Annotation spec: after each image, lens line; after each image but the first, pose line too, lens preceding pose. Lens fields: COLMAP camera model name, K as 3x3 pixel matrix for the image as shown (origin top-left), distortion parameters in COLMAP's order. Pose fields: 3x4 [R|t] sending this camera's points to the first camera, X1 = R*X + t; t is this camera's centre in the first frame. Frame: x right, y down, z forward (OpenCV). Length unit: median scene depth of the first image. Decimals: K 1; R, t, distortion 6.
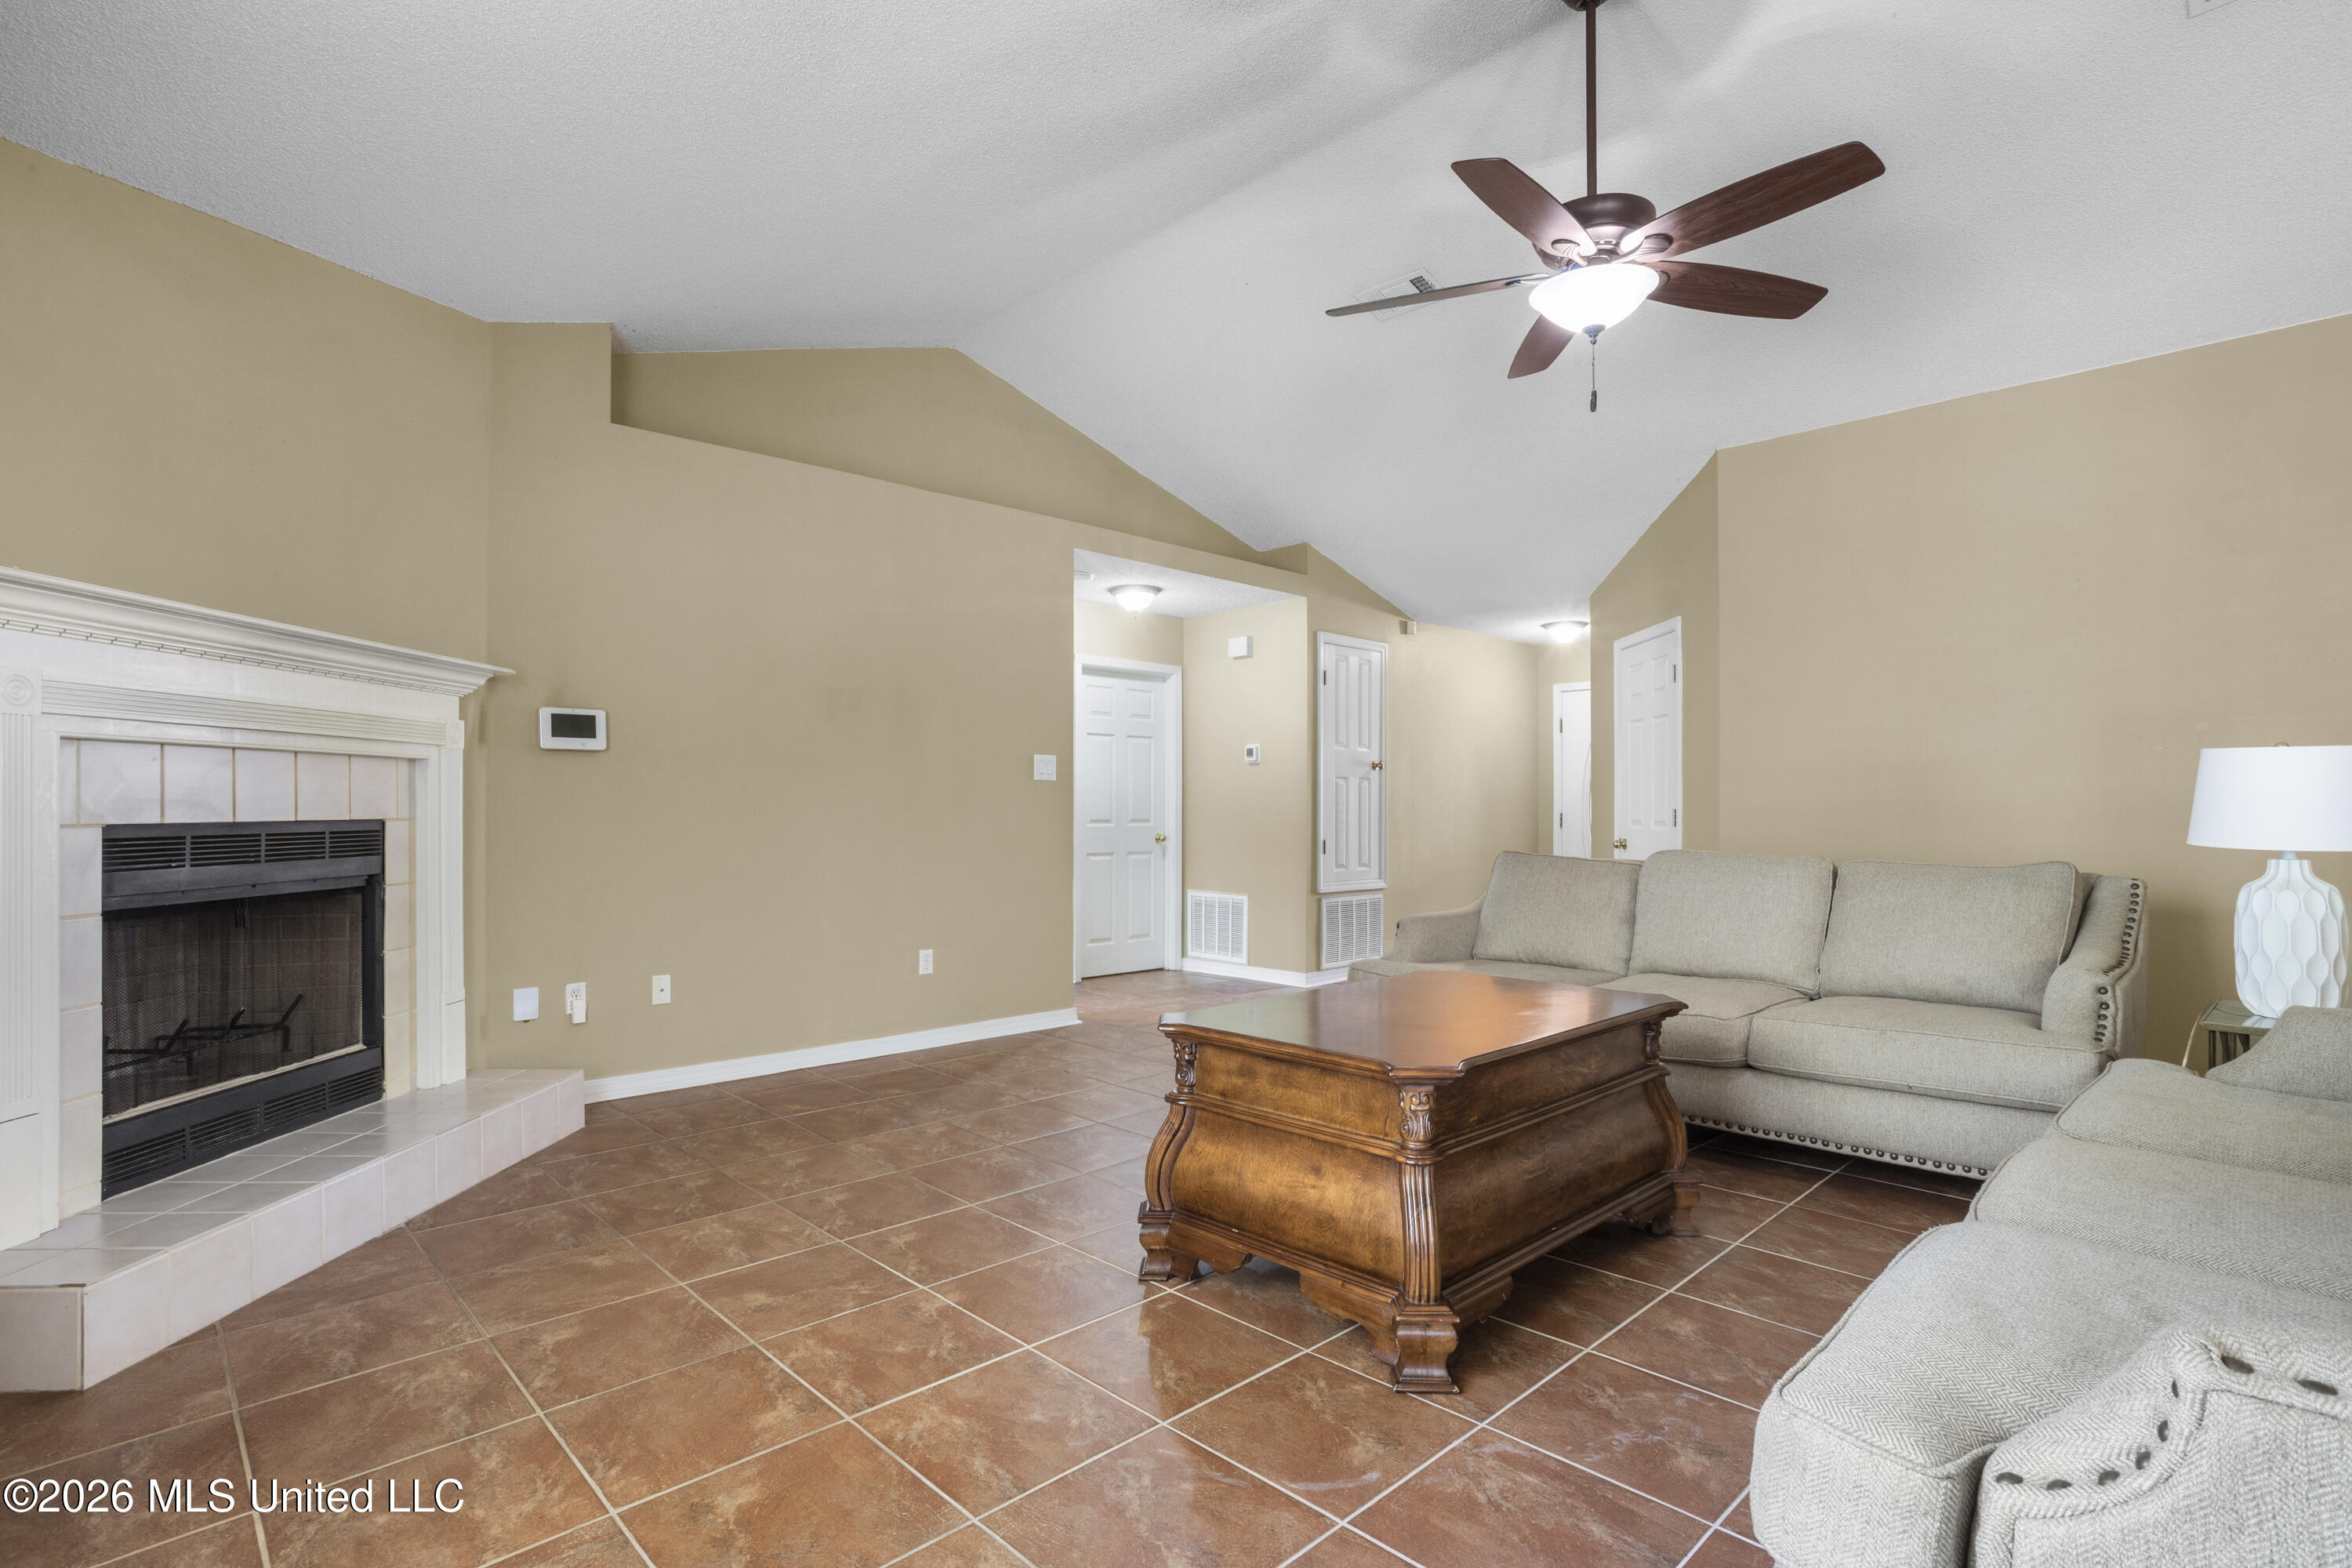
lens RADIAL K [[1131.7, 0, 1146.1], [0, 1131.7, 849.0], [0, 0, 1]] dist [-0.046785, 0.023459]
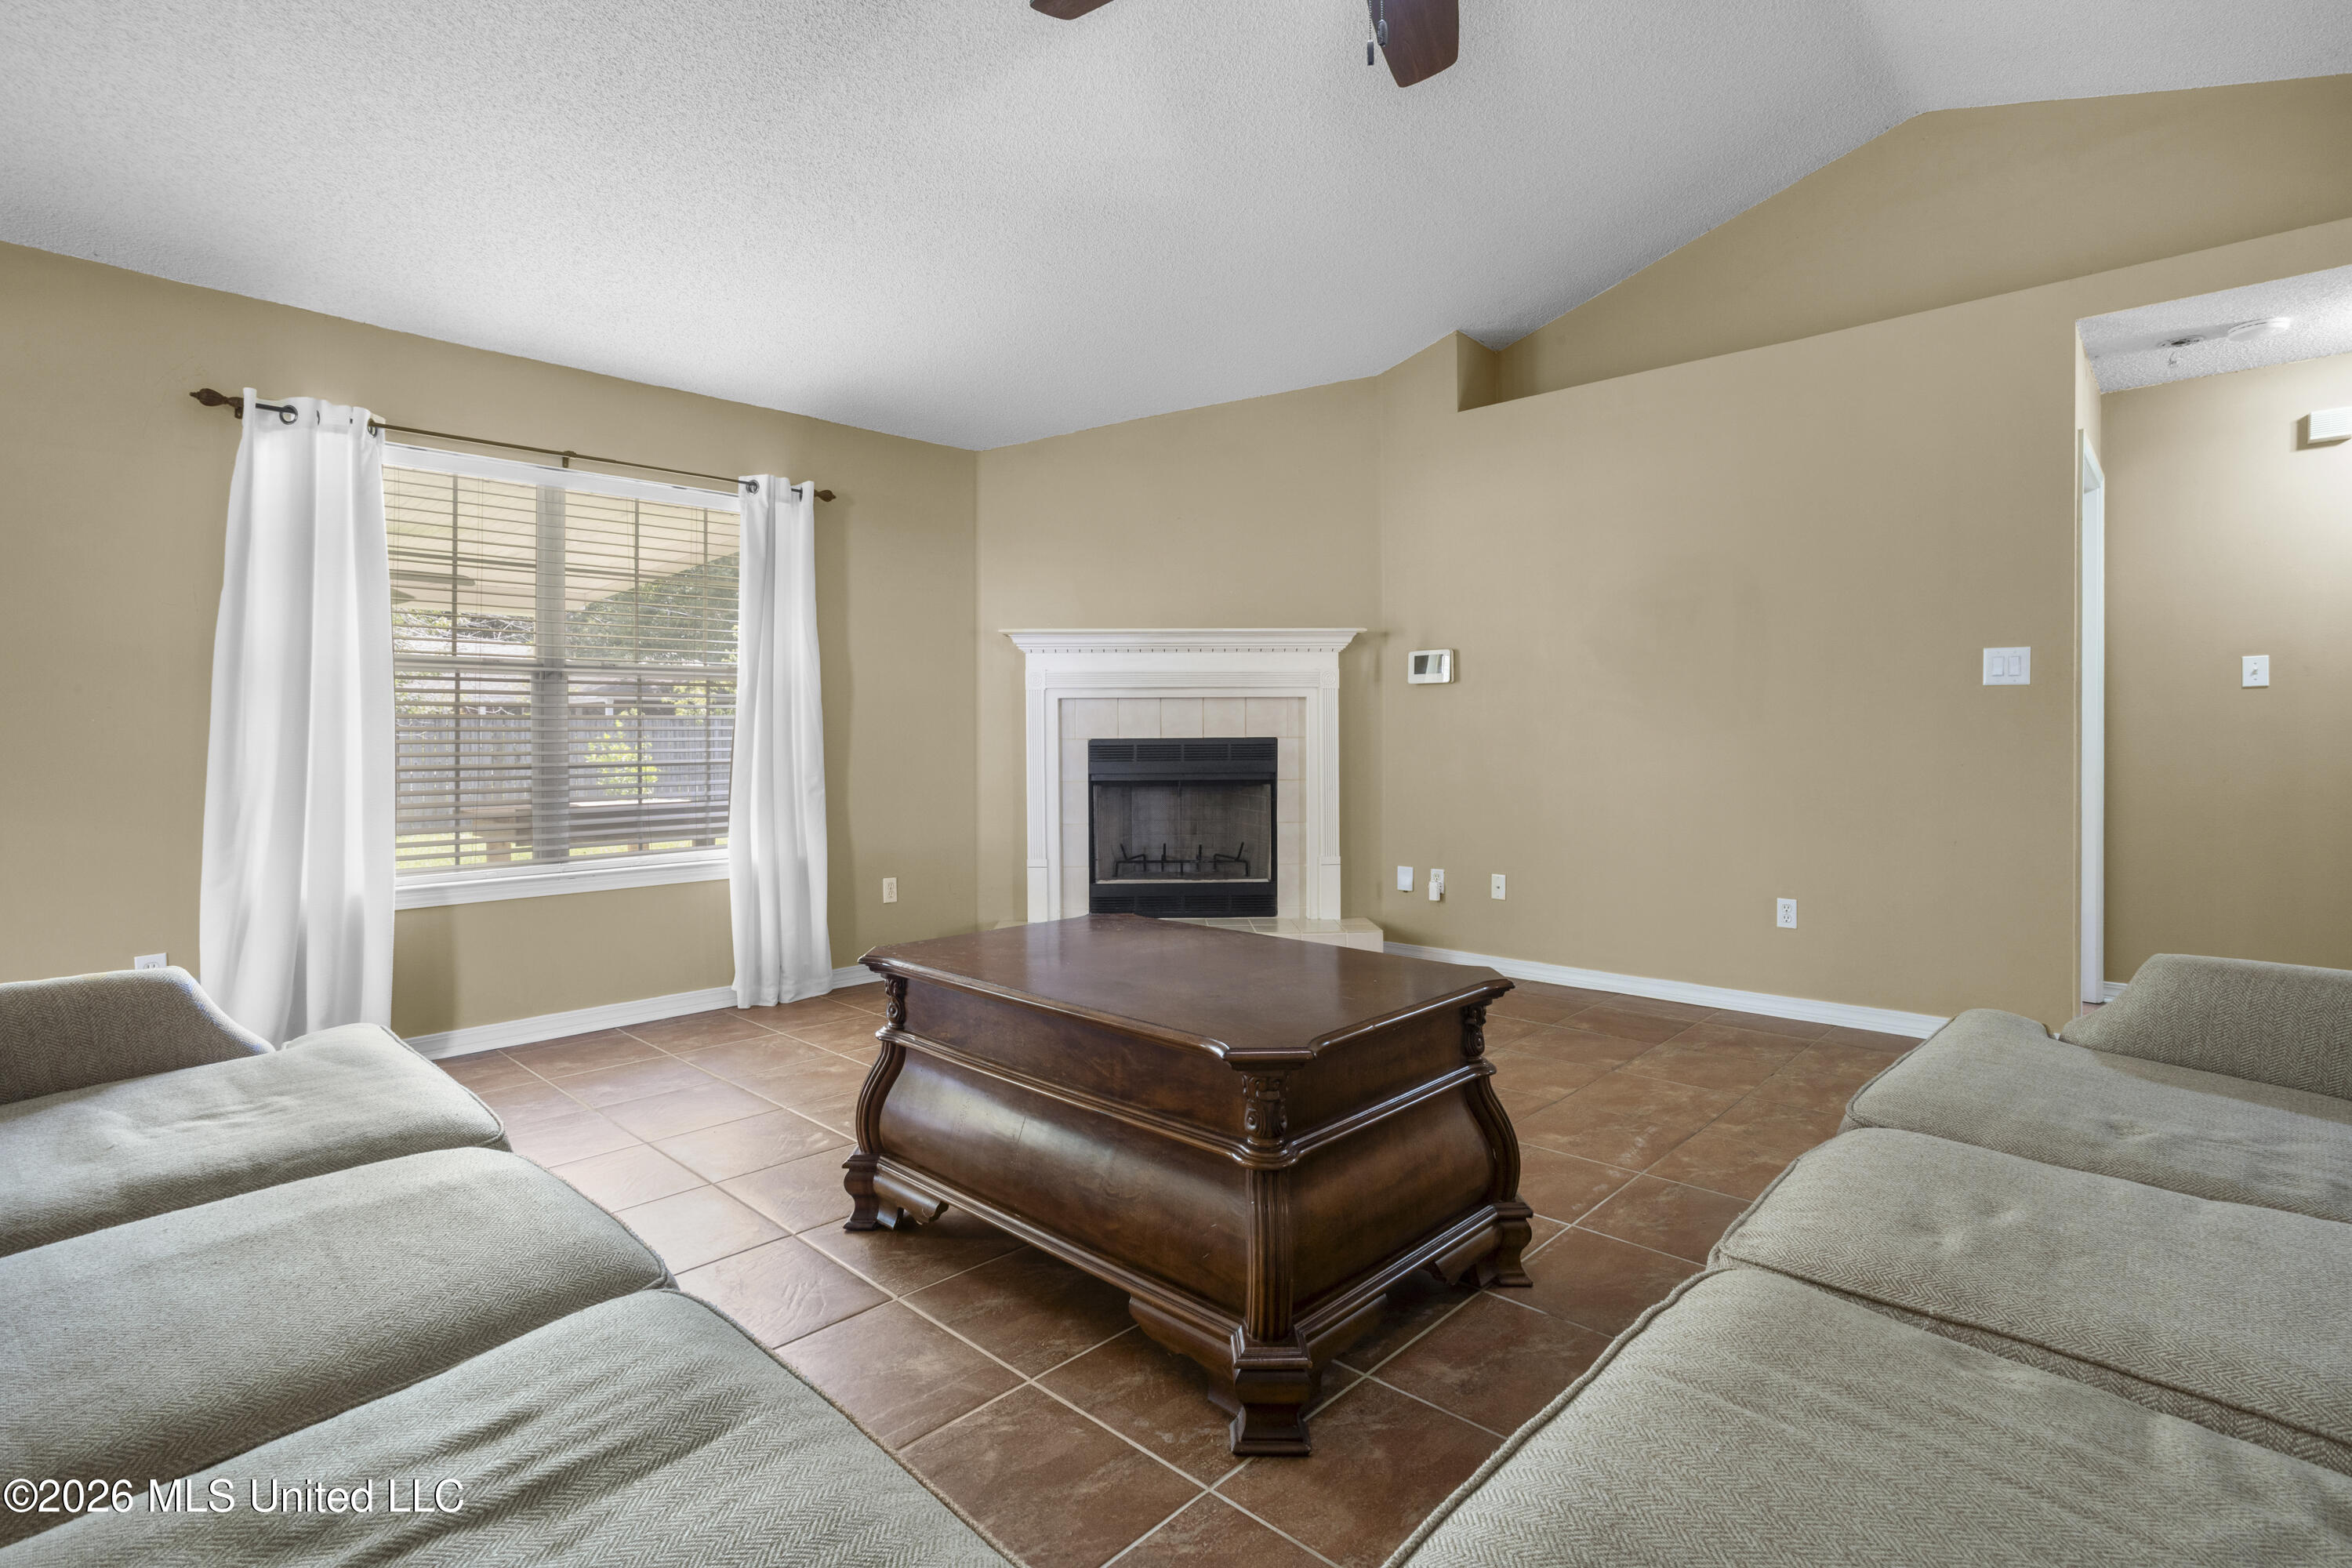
lens RADIAL K [[1131.7, 0, 1189.6], [0, 1131.7, 743.3], [0, 0, 1]] dist [-0.046785, 0.023459]
pose [[0.076088, 0.011683, -0.997033, 0.857260], [-0.028367, 0.999552, 0.009547, -0.028777], [0.996698, 0.027557, 0.076385, 0.732888]]
